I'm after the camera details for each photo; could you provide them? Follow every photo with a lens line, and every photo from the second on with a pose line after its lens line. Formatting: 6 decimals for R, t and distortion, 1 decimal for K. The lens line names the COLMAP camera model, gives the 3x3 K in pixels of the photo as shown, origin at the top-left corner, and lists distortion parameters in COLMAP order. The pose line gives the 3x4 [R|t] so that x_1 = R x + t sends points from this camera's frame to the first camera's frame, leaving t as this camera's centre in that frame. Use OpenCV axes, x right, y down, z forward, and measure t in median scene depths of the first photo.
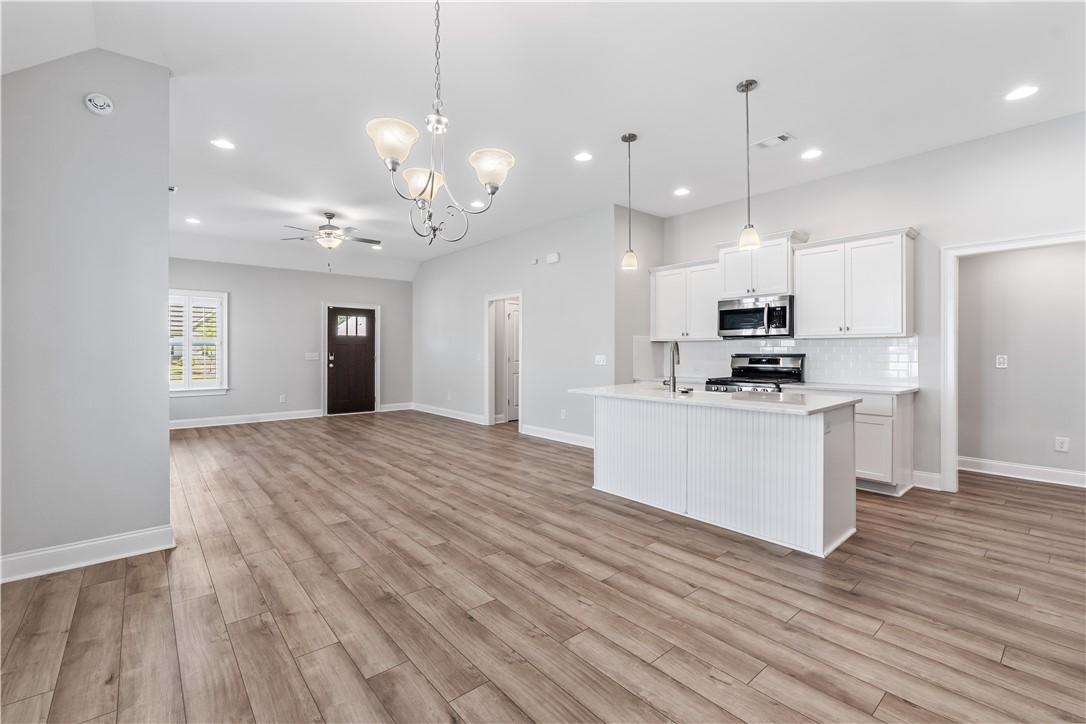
lens RADIAL K [[464.1, 0, 540.7], [0, 464.1, 349.0], [0, 0, 1]] dist [0.002655, 0.000802]
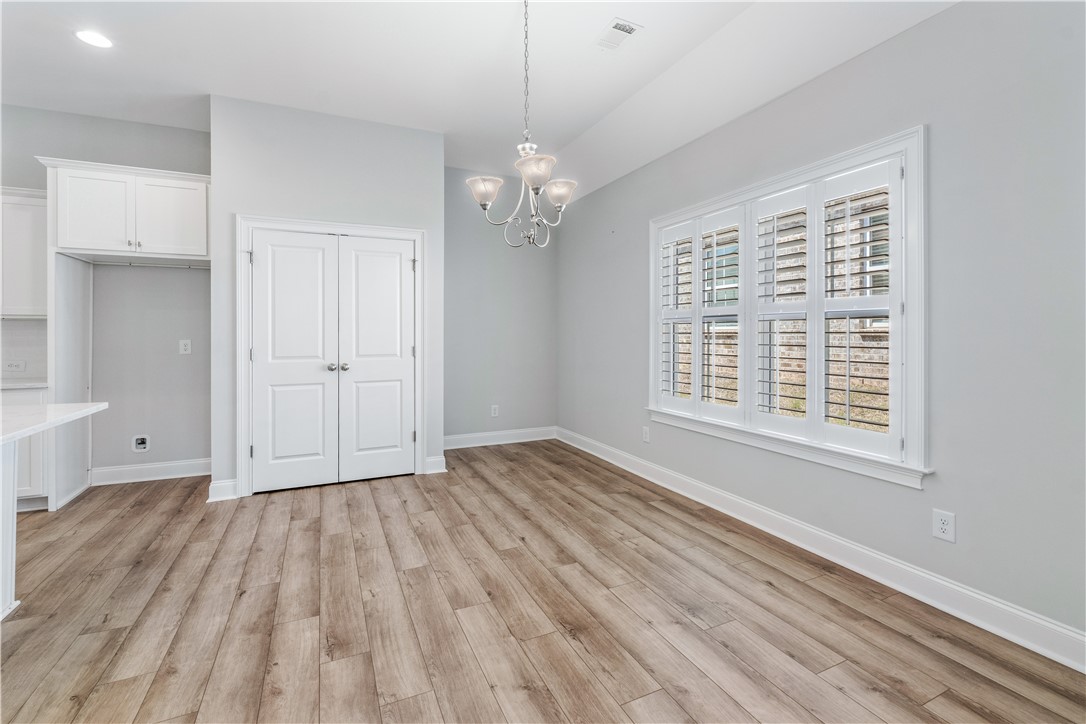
lens RADIAL K [[465.5, 0, 538.1], [0, 465.5, 336.5], [0, 0, 1]] dist [-0.006248, -0.000403]
pose [[-0.957896, 0.000371, 0.287116, -0.234685], [0.001020, 0.999997, 0.002111, 0.008141], [-0.287115, 0.002315, -0.957893, 0.839066]]
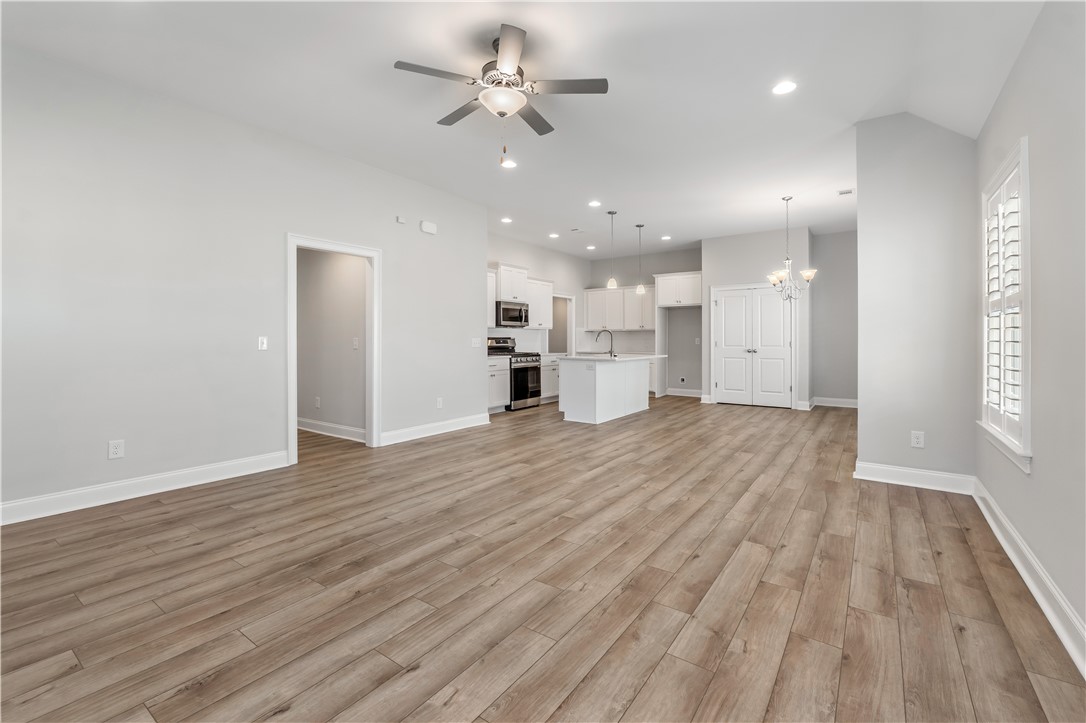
lens RADIAL K [[465.8, 0, 542.7], [0, 465.8, 341.9], [0, 0, 1]] dist [-0.006052, -0.000143]
pose [[-0.228703, -0.007110, 0.973470, -1.118852], [-0.001683, 0.999975, 0.006908, 0.017409], [-0.973495, -0.000058, -0.228710, 1.289823]]
